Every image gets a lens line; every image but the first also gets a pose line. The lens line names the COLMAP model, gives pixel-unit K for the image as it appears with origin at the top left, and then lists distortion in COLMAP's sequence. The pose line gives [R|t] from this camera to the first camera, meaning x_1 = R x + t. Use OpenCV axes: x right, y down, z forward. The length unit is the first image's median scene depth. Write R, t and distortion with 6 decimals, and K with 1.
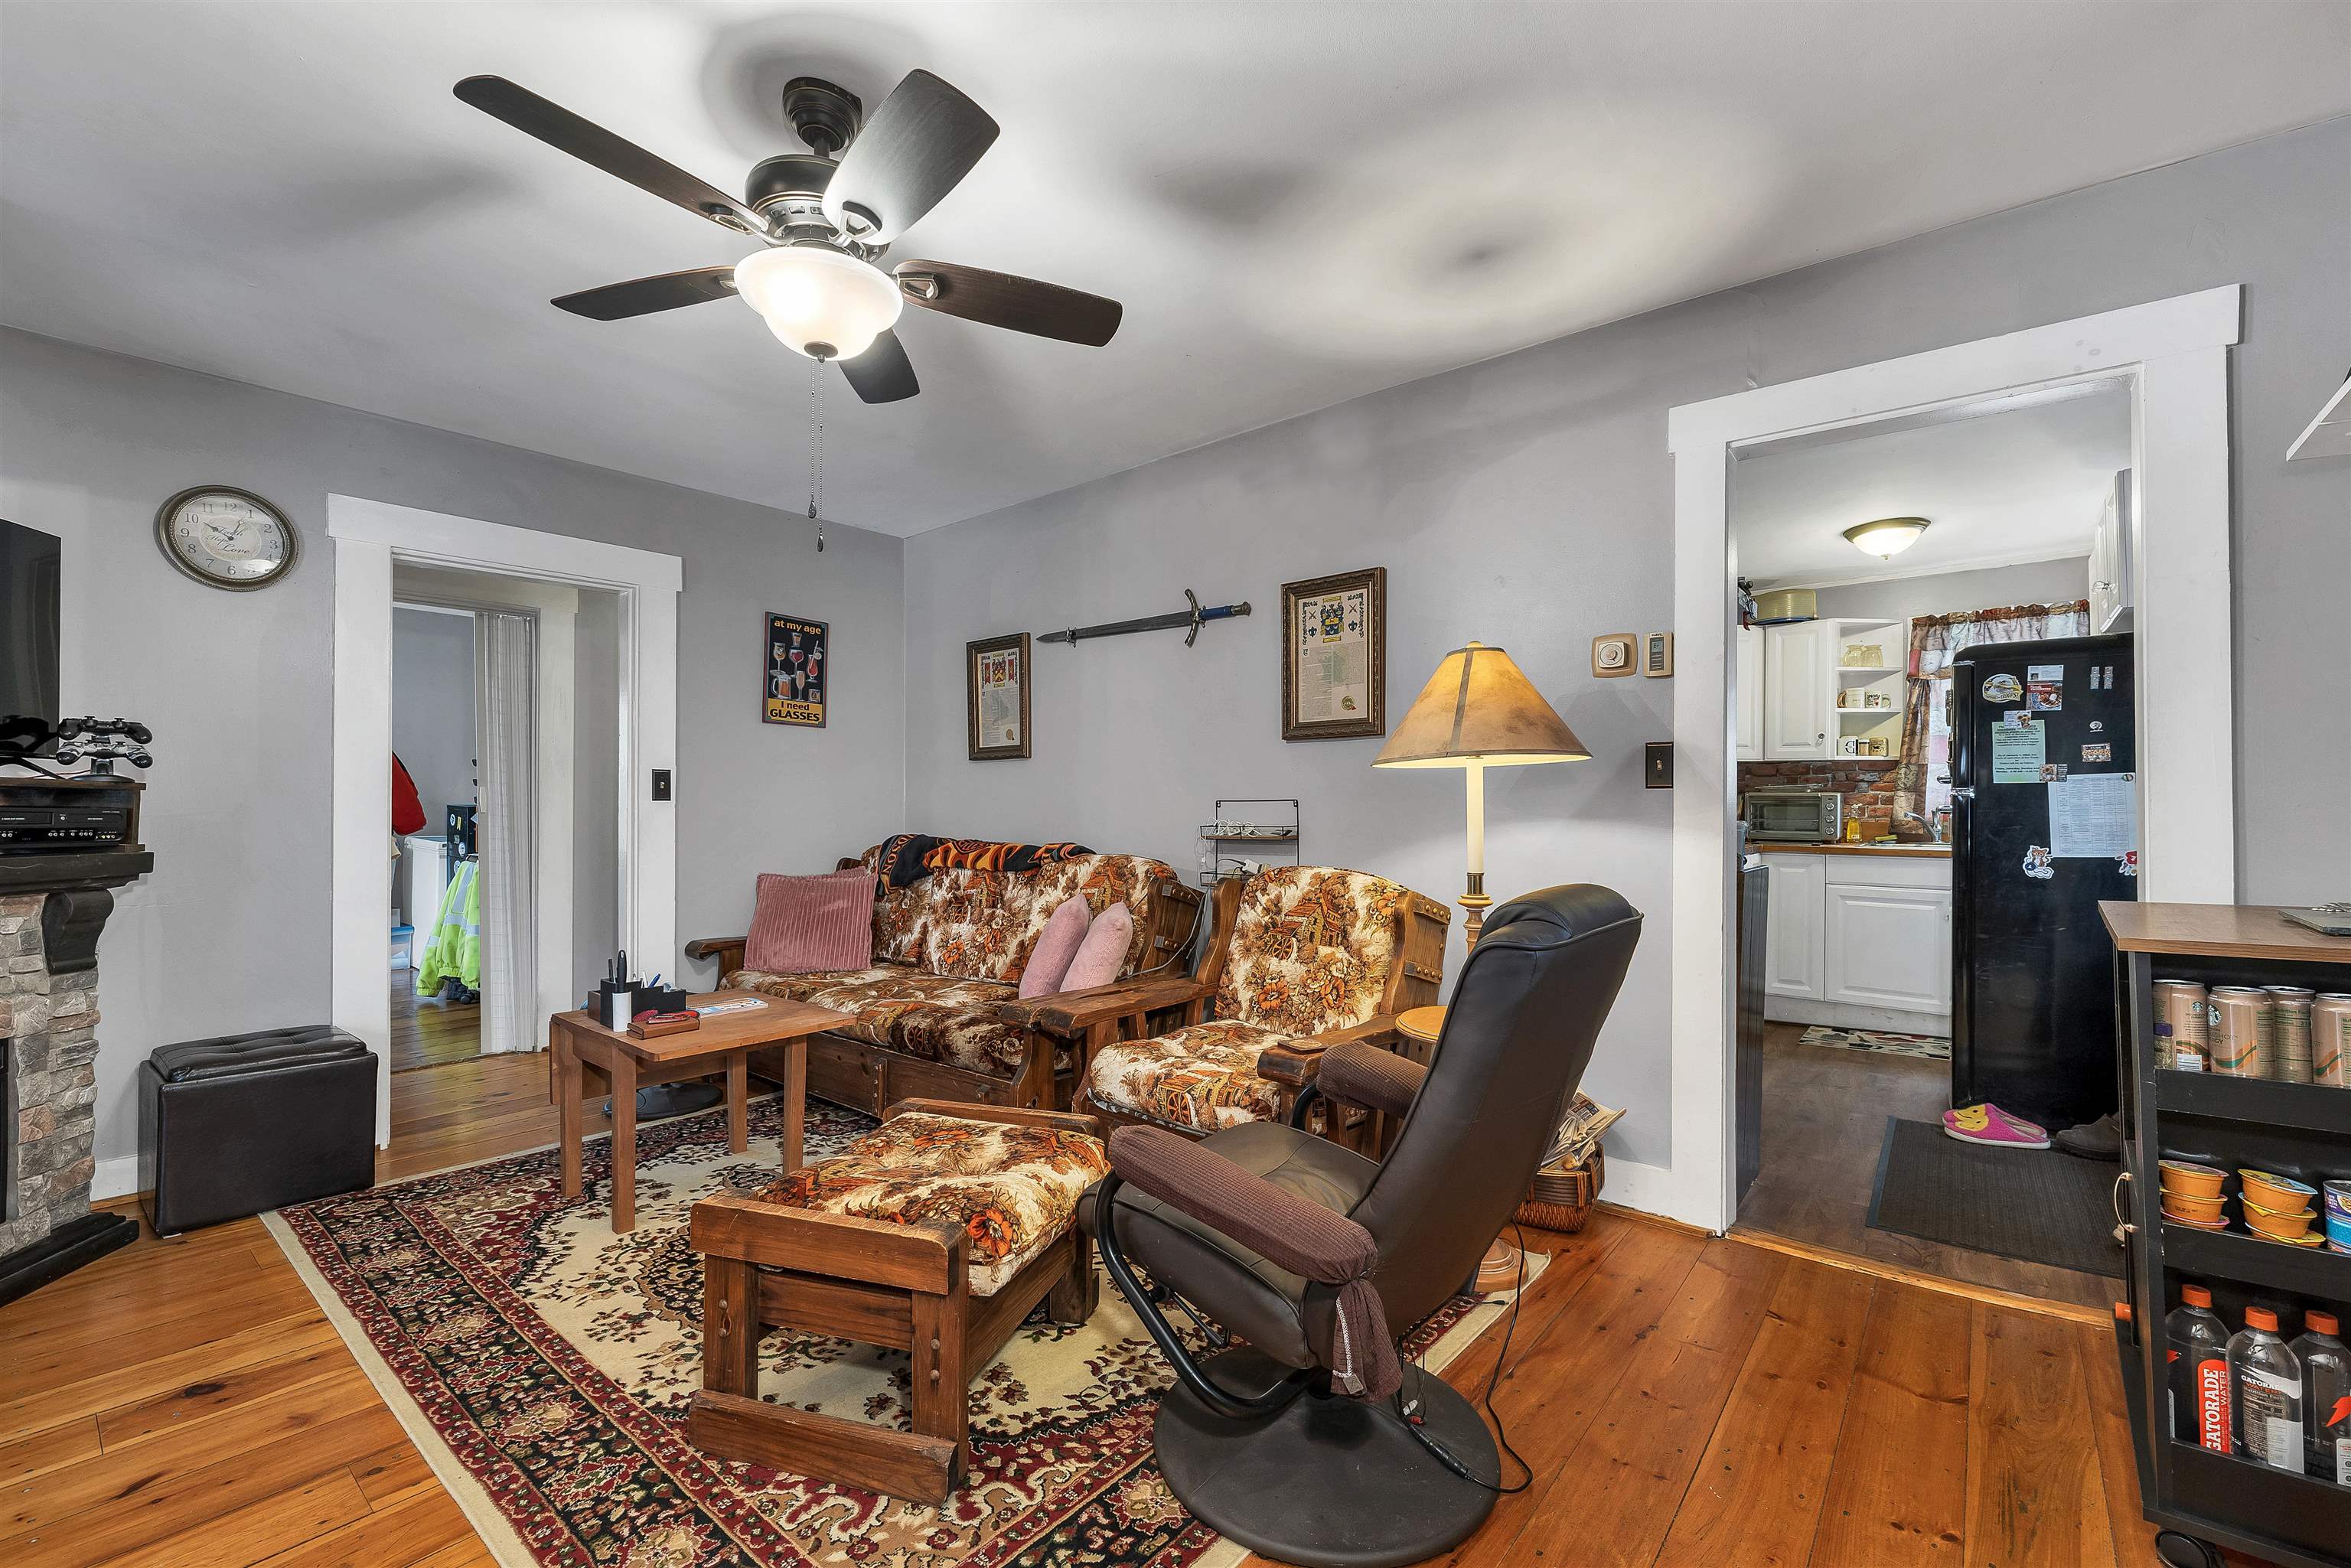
lens RADIAL K [[983.6, 0, 1167.0], [0, 983.6, 806.2], [0, 0, 1]] dist [-0.000644, 0.001356]
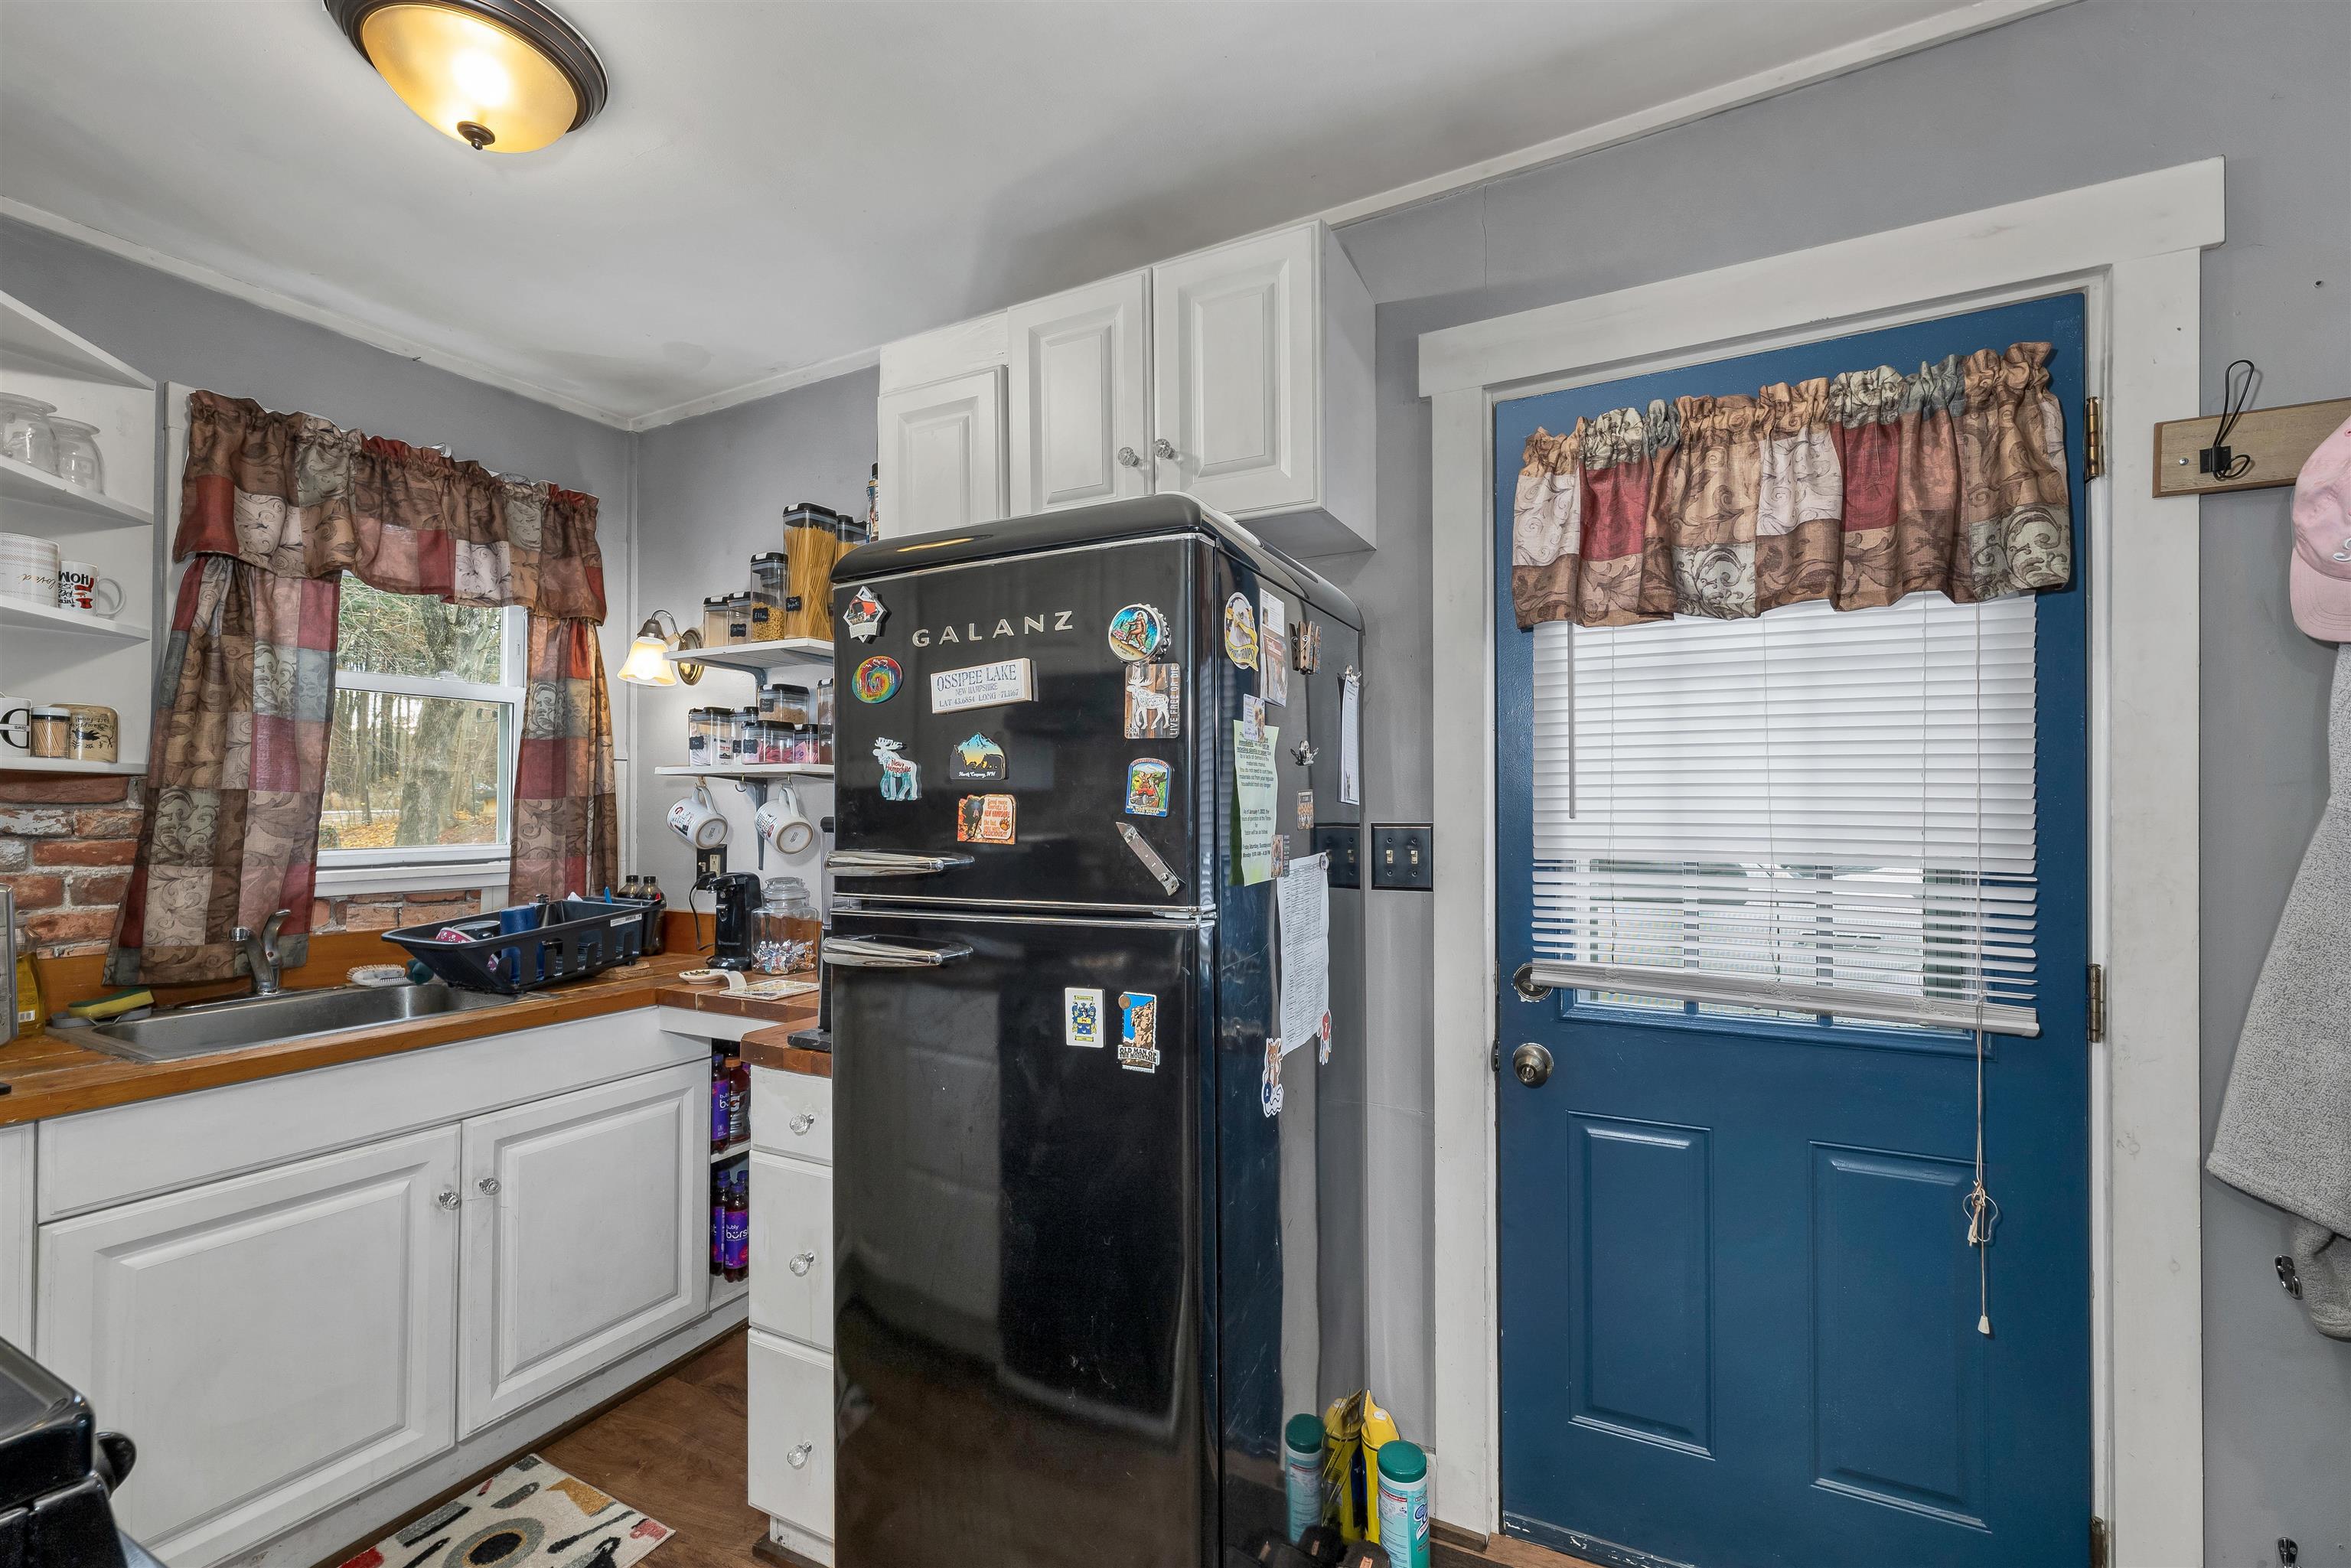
lens RADIAL K [[983.6, 0, 1199.4], [0, 983.6, 805.1], [0, 0, 1]] dist [-0.000644, 0.001356]
pose [[-0.226027, 0.004452, 0.974111, 0.314434], [-0.001695, 0.999986, -0.004963, -0.035152], [-0.974120, -0.002773, -0.226016, 0.712985]]
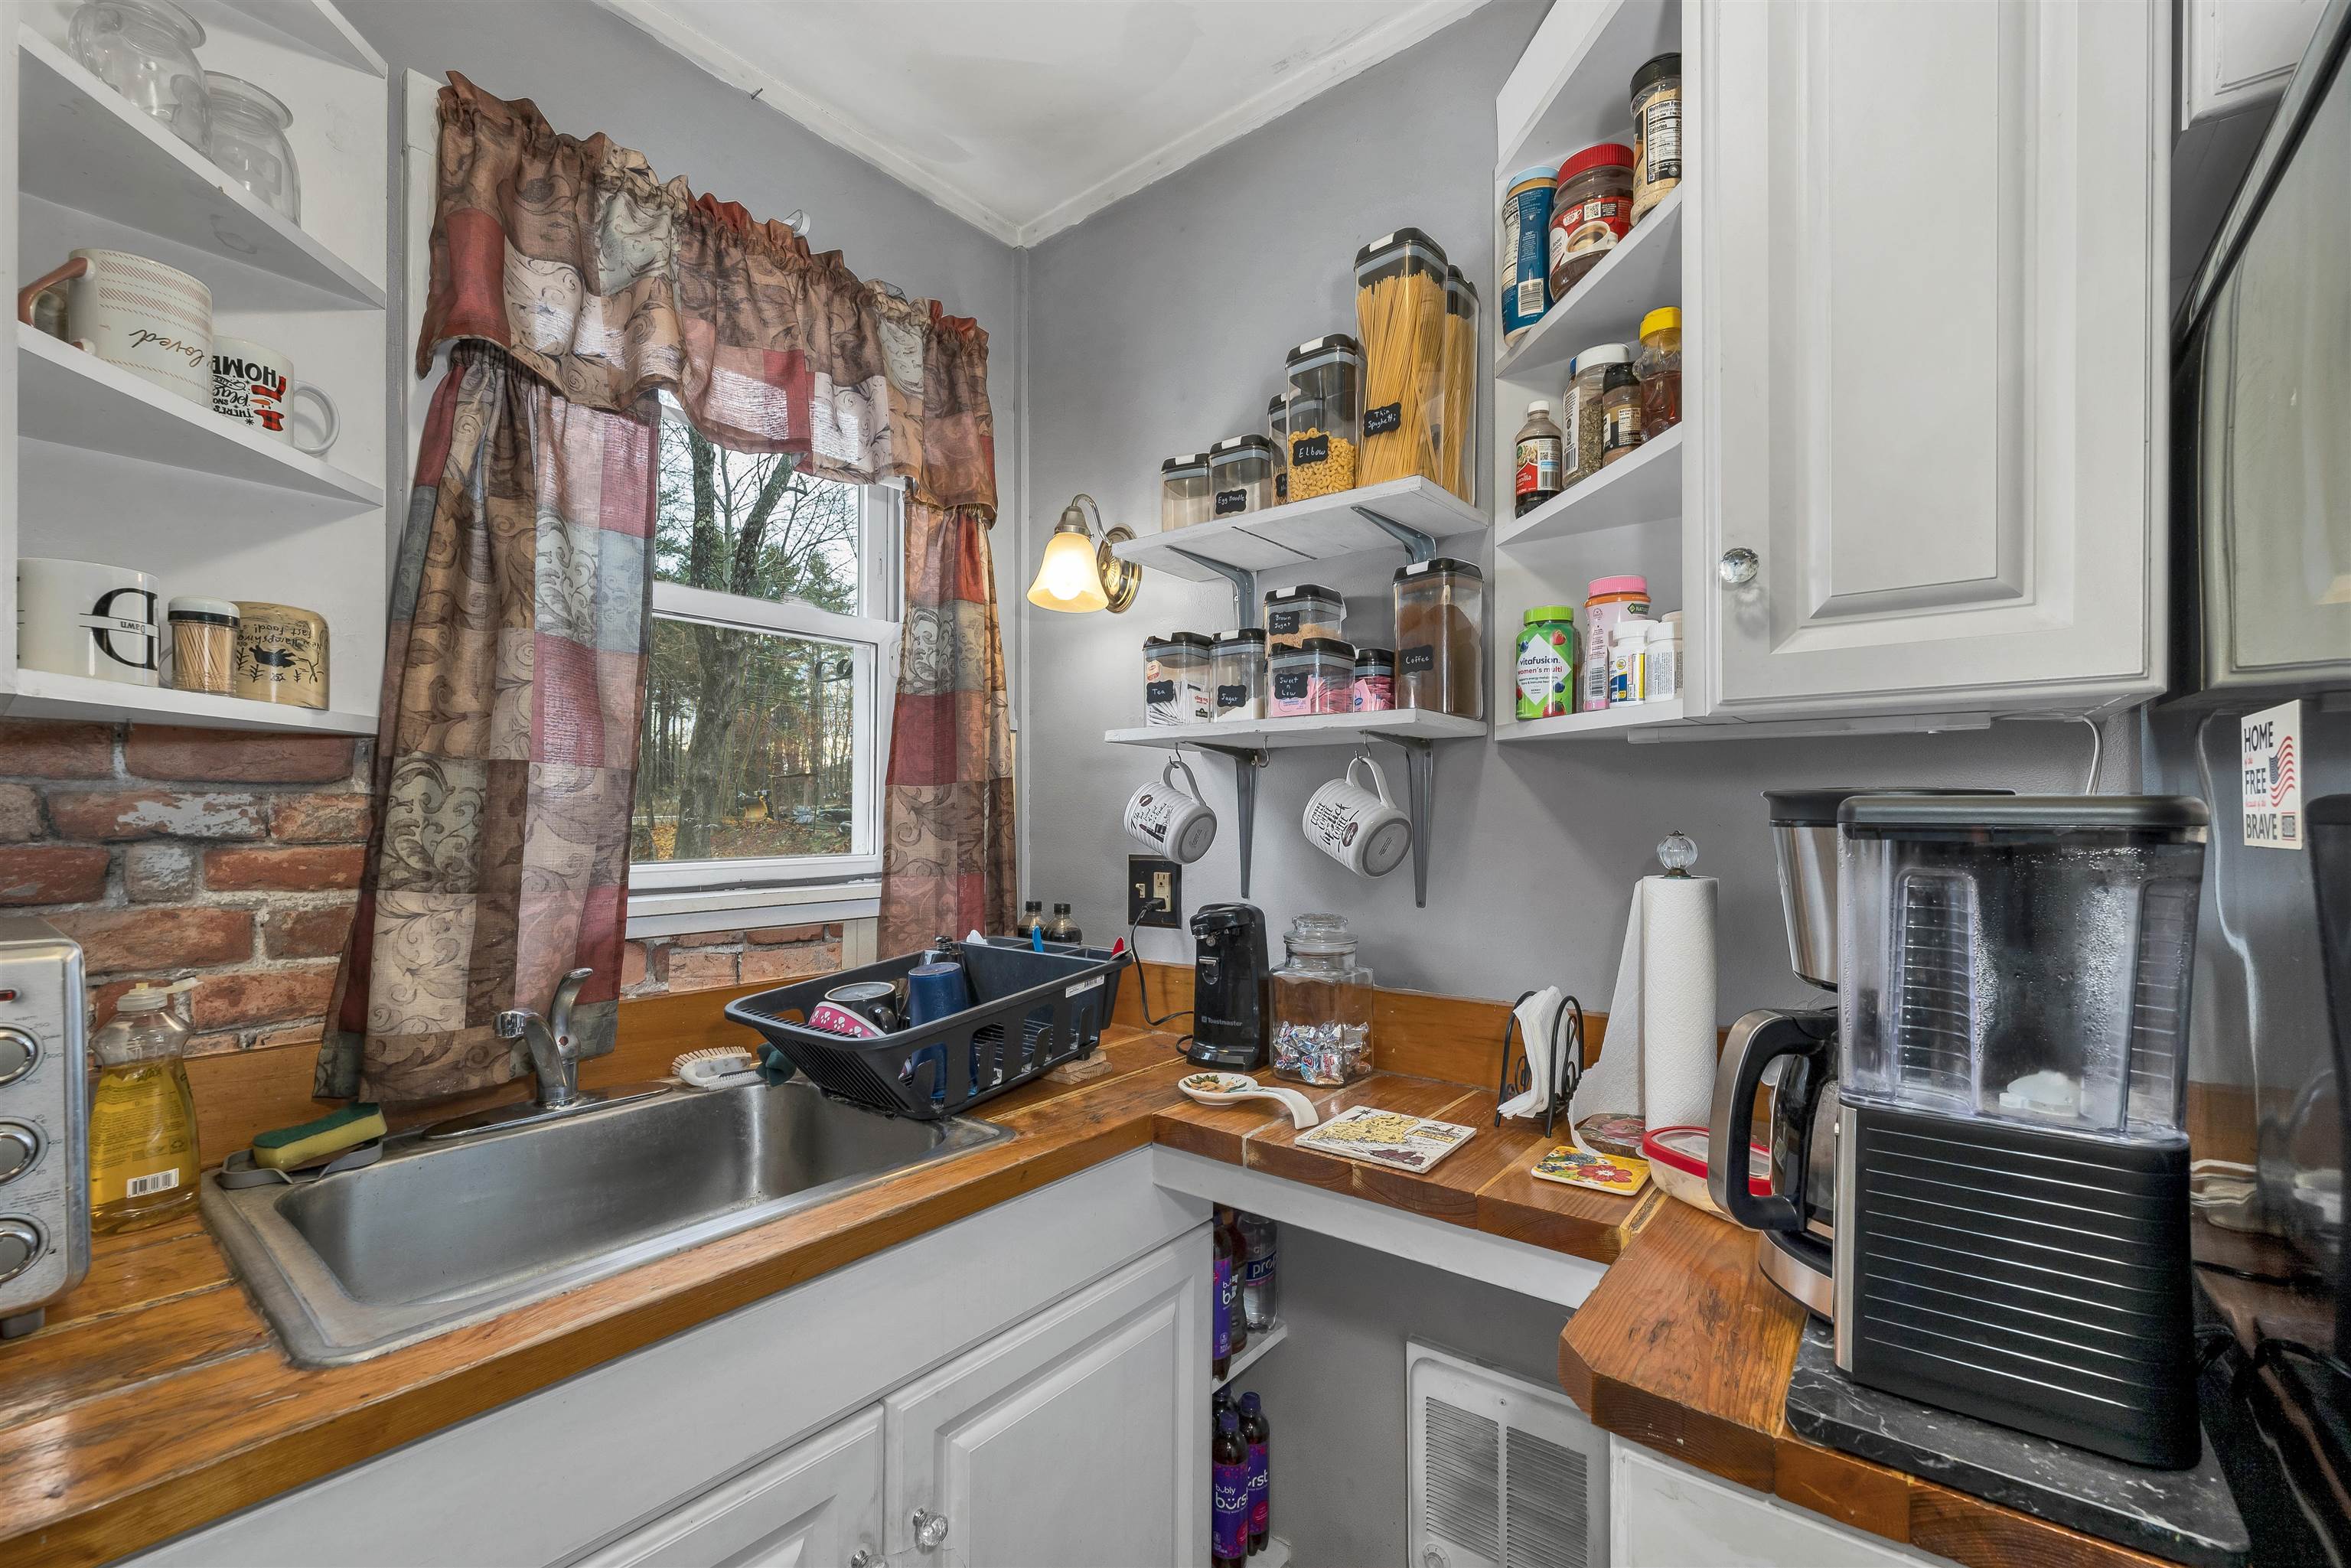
lens RADIAL K [[983.6, 0, 1197.5], [0, 983.6, 819.7], [0, 0, 1]] dist [-0.000644, 0.001356]
pose [[-0.034211, -0.003758, 0.999408, 0.534552], [-0.001151, 0.999992, 0.003721, -0.030324], [-0.999414, -0.001023, -0.034215, 0.838288]]
